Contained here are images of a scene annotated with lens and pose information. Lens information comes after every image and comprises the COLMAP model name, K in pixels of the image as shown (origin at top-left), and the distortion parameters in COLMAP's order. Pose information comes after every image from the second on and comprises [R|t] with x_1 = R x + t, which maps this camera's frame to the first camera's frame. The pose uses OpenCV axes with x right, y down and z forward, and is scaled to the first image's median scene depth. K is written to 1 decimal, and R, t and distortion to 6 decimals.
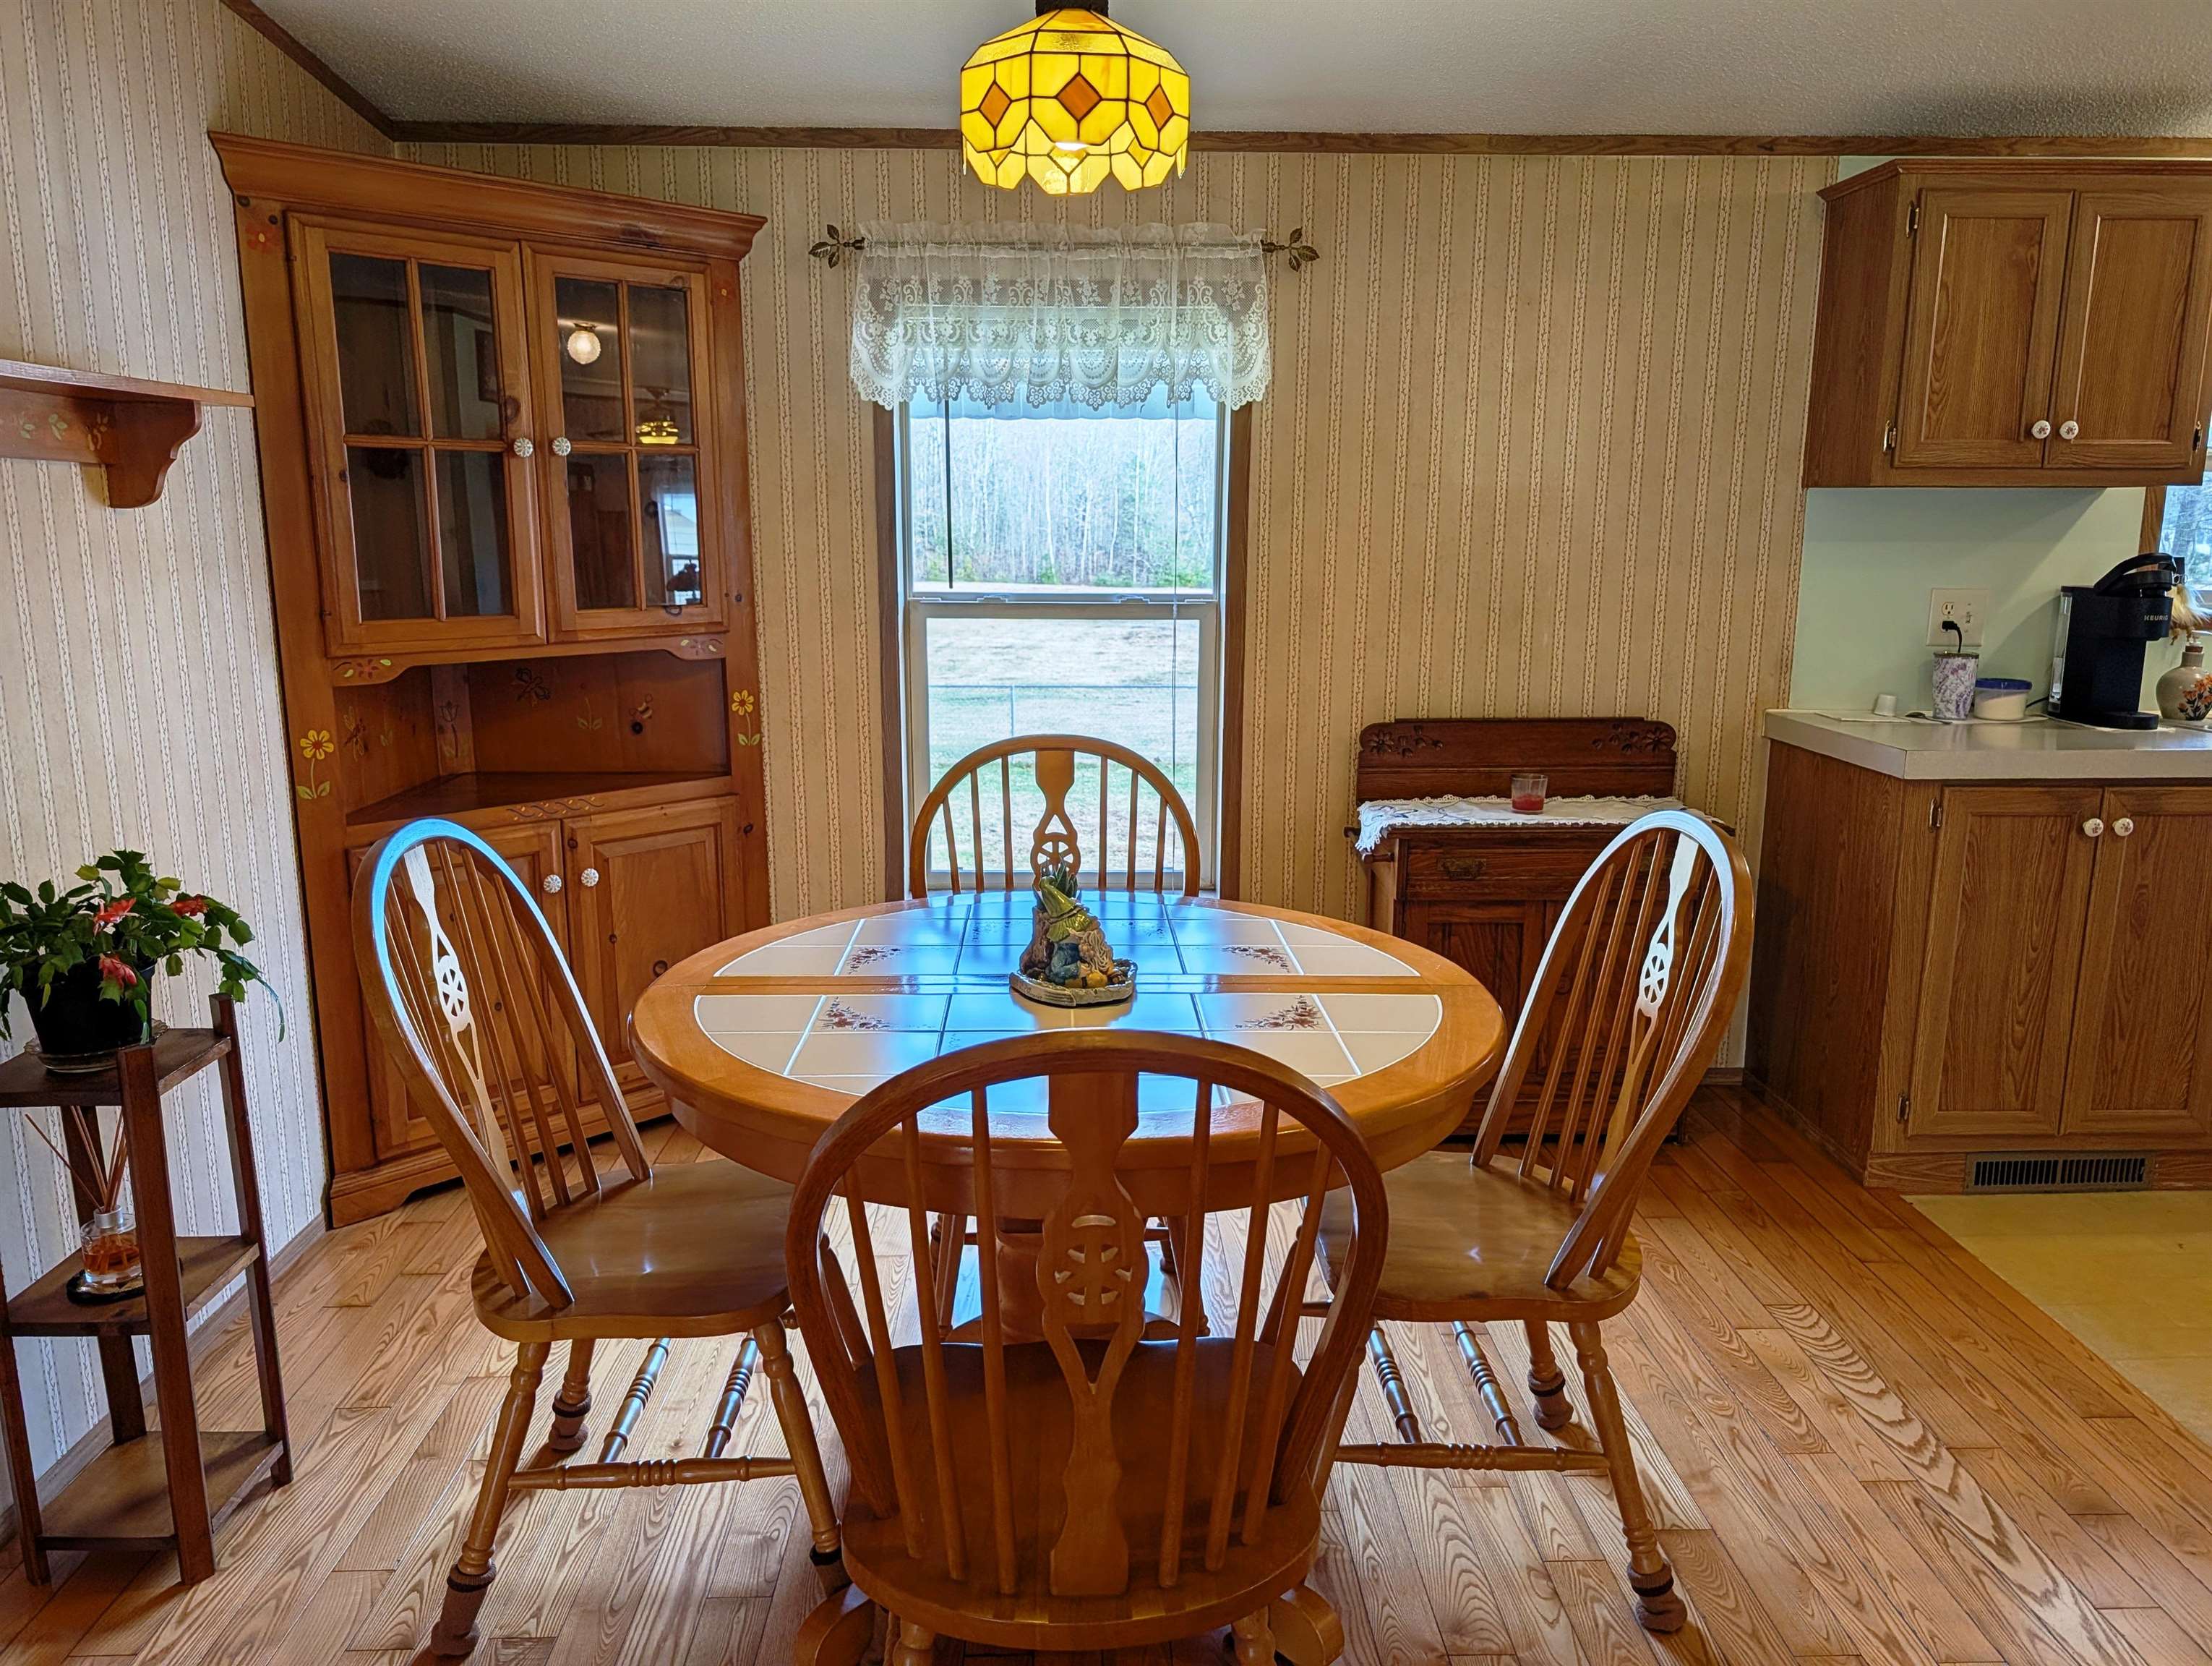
lens RADIAL K [[1598.2, 0, 1107.1], [0, 1598.2, 824.8], [0, 0, 1]] dist [0.018223, -0.003962]
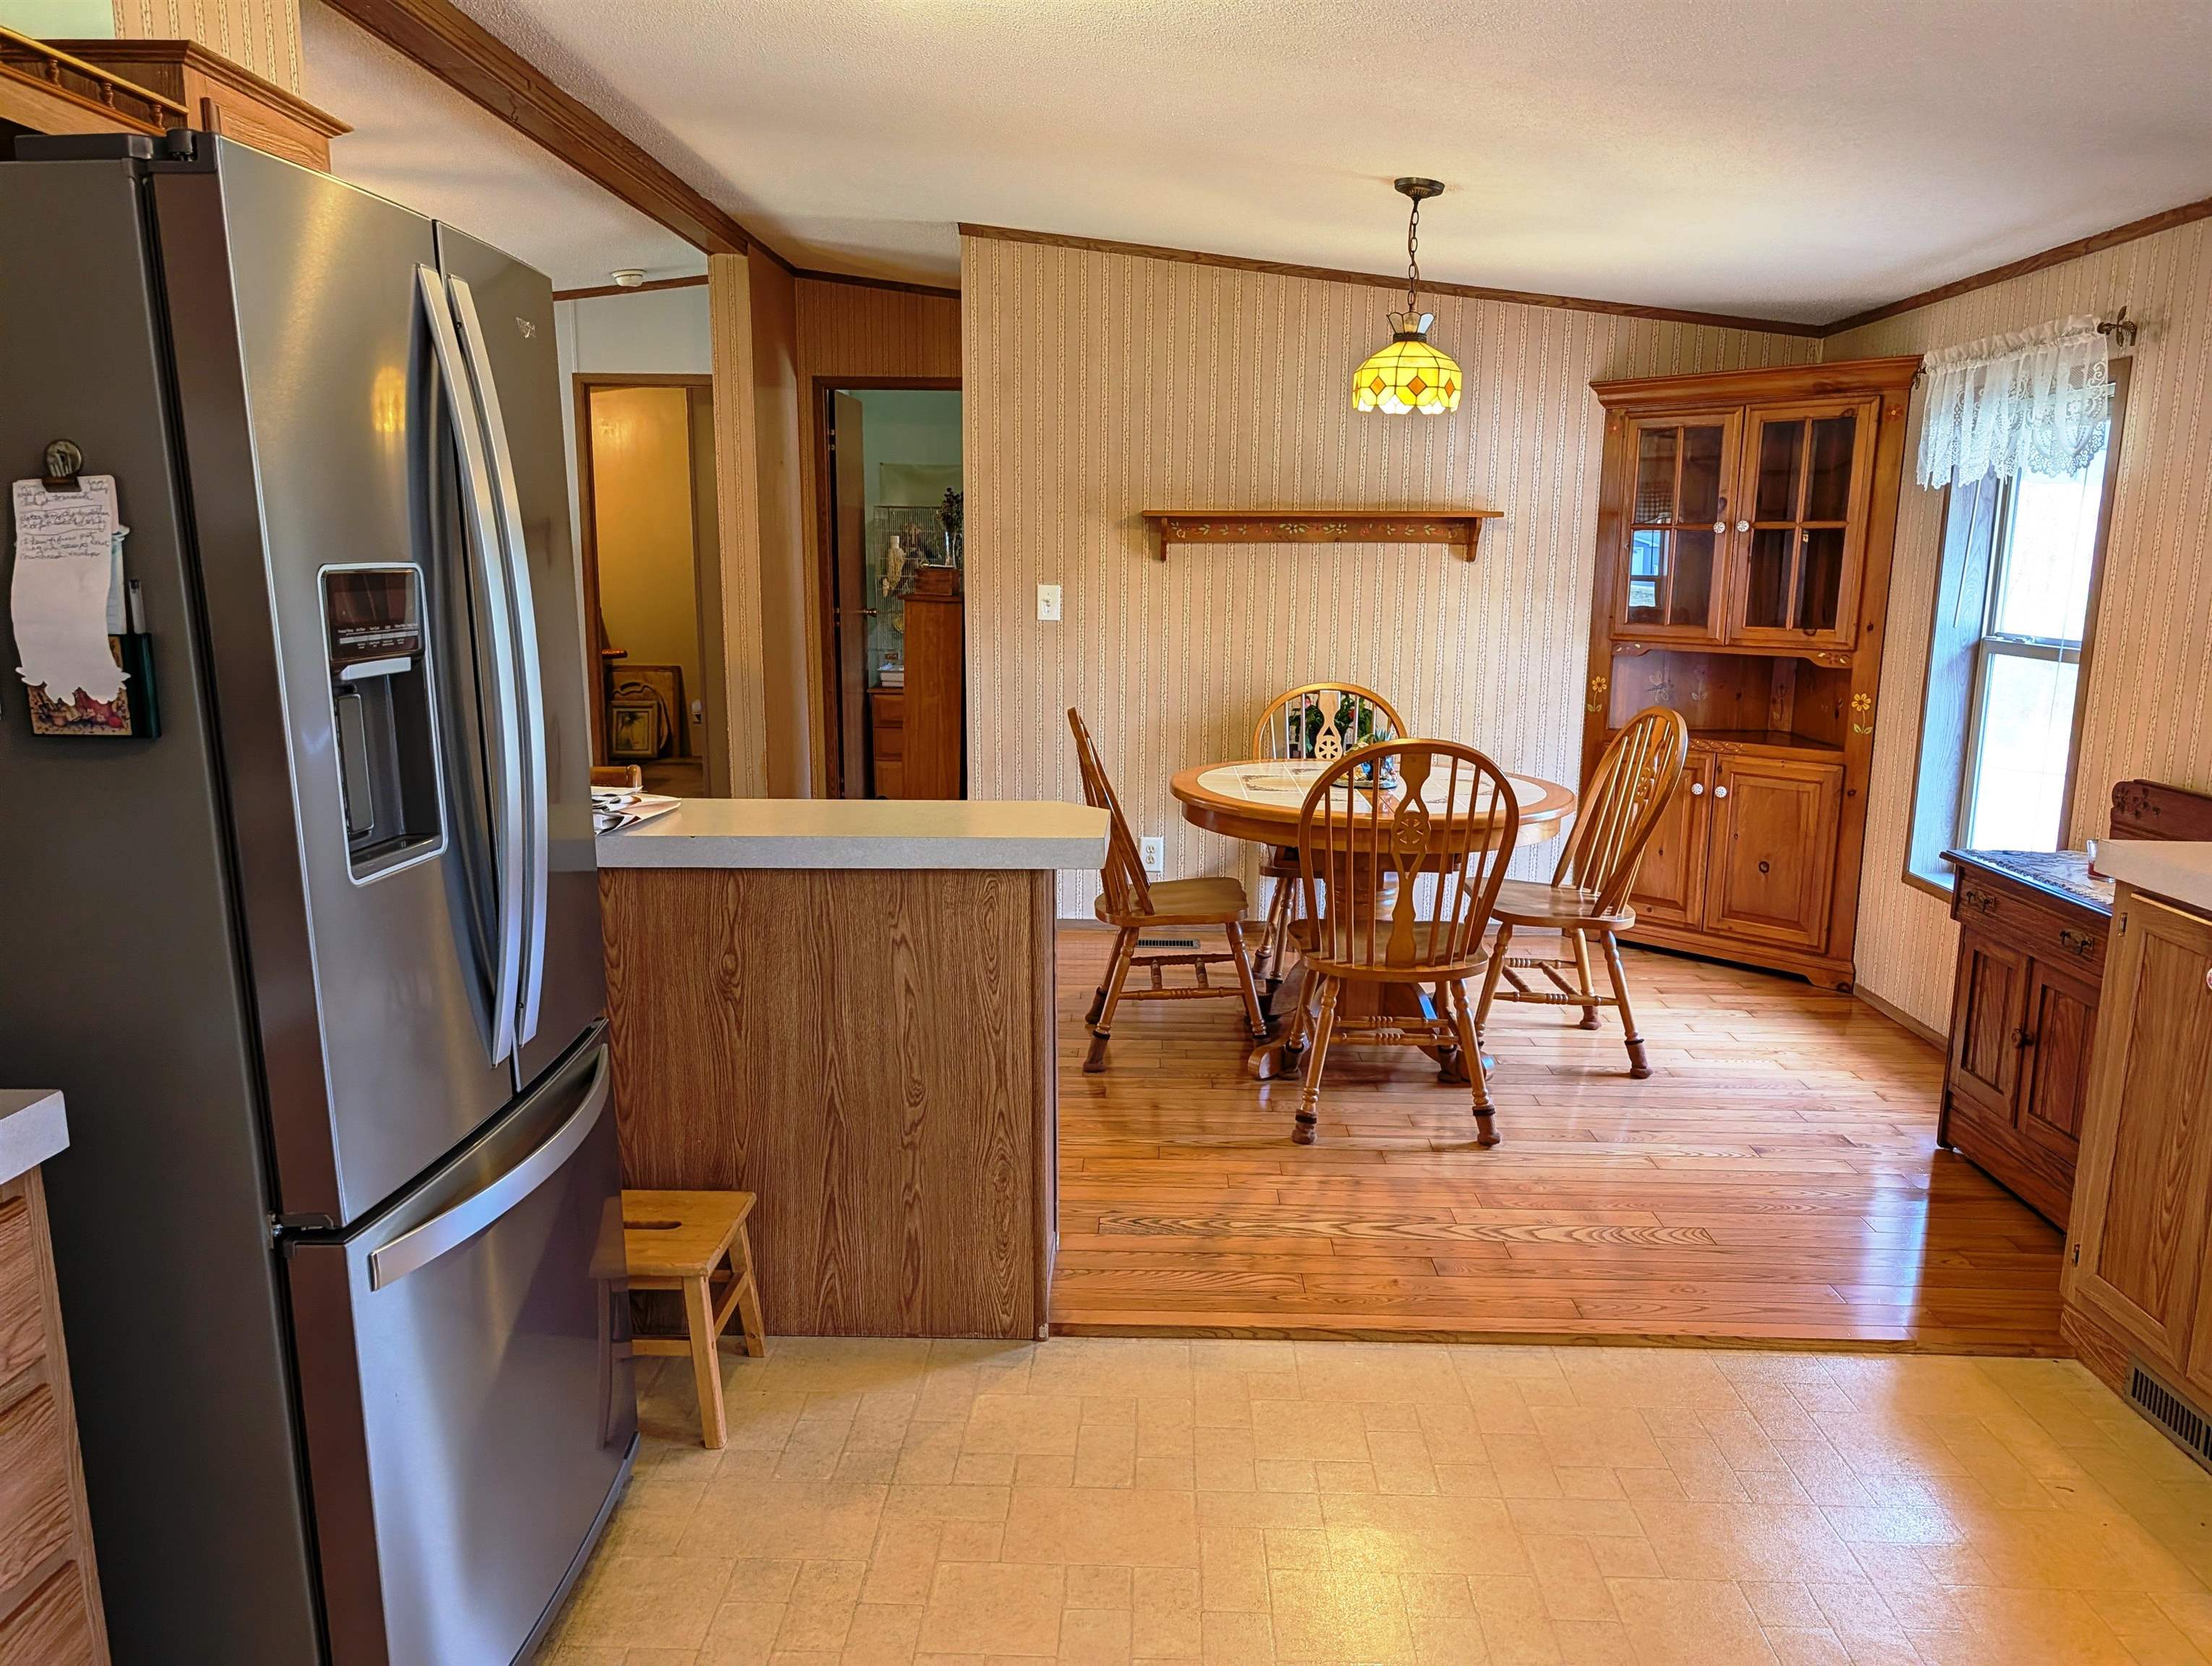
lens RADIAL K [[1598.2, 0, 1107.1], [0, 1598.2, 824.8], [0, 0, 1]] dist [0.018223, -0.003962]
pose [[-0.052881, 0.166201, -0.984673, 1.334788], [-0.197870, 0.964757, 0.173466, -0.095316], [0.978801, 0.204011, -0.018131, 0.447456]]
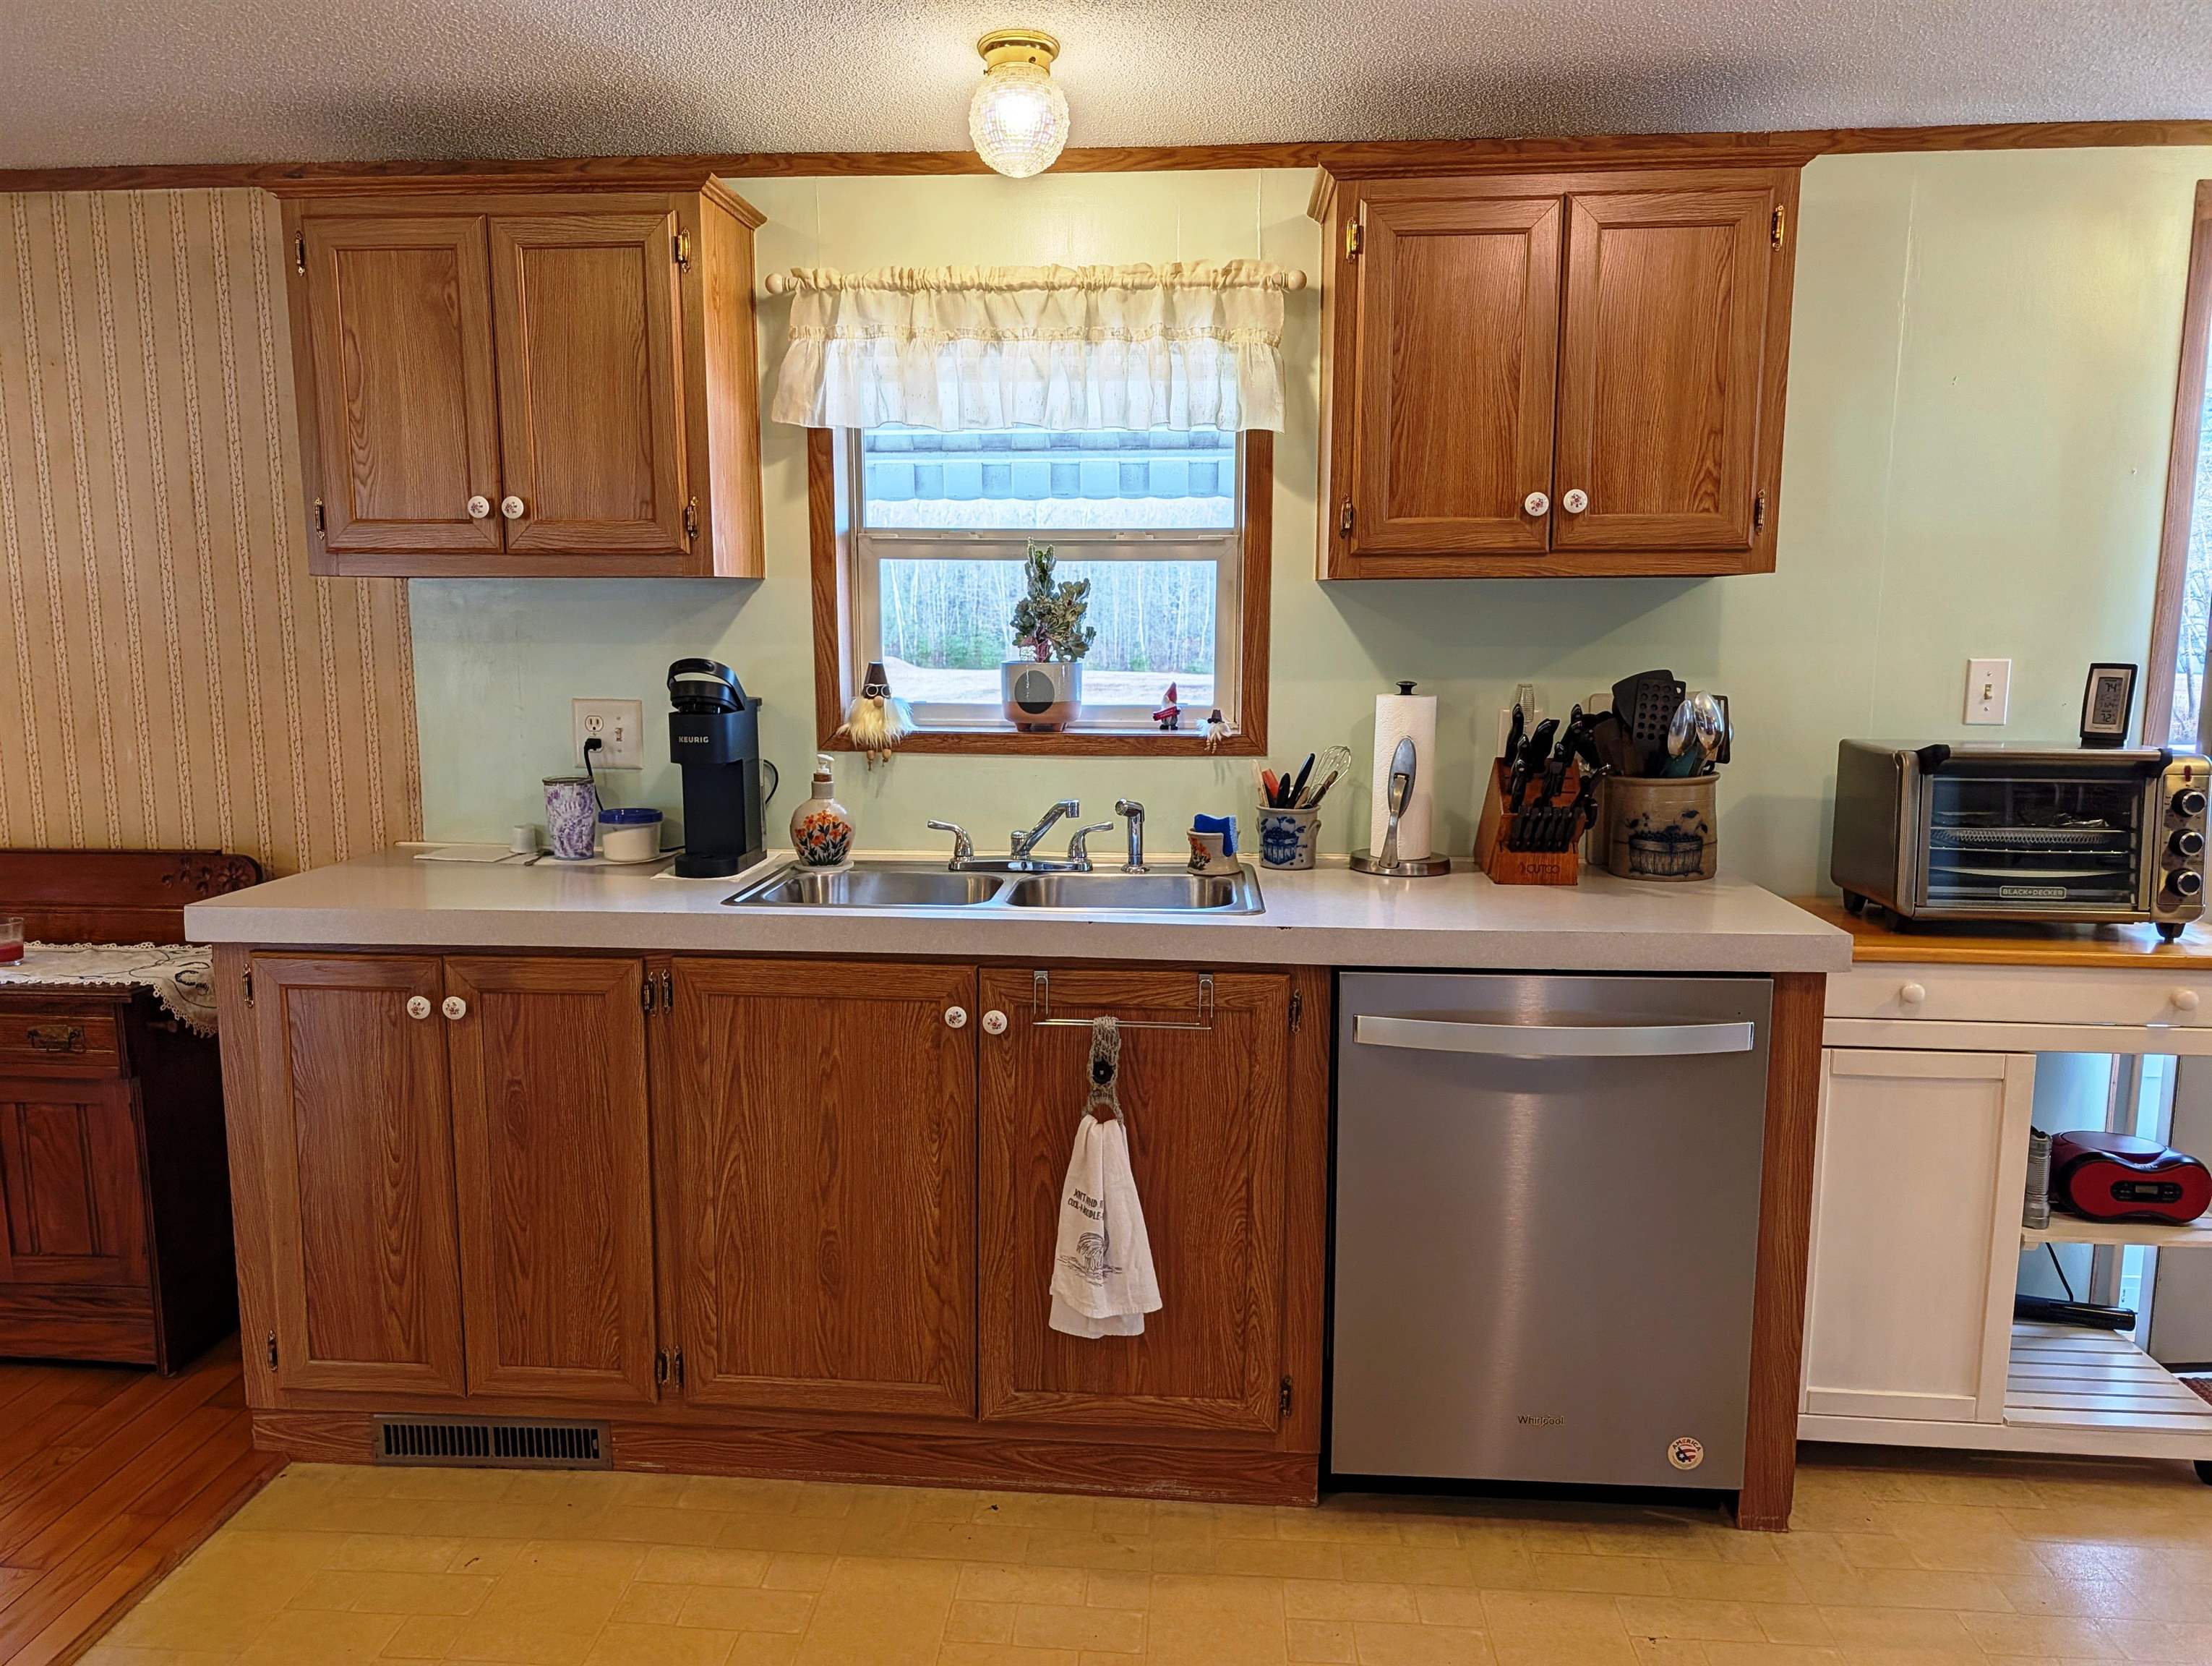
lens RADIAL K [[1601.8, 0, 1106.0], [0, 1601.8, 833.0], [0, 0, 1]] dist [0.027398, -0.002270]
pose [[0.991695, 0.013129, -0.127943, 0.995649], [-0.018798, 0.998889, -0.043206, -0.053332], [0.127234, 0.045252, 0.990840, 0.245528]]
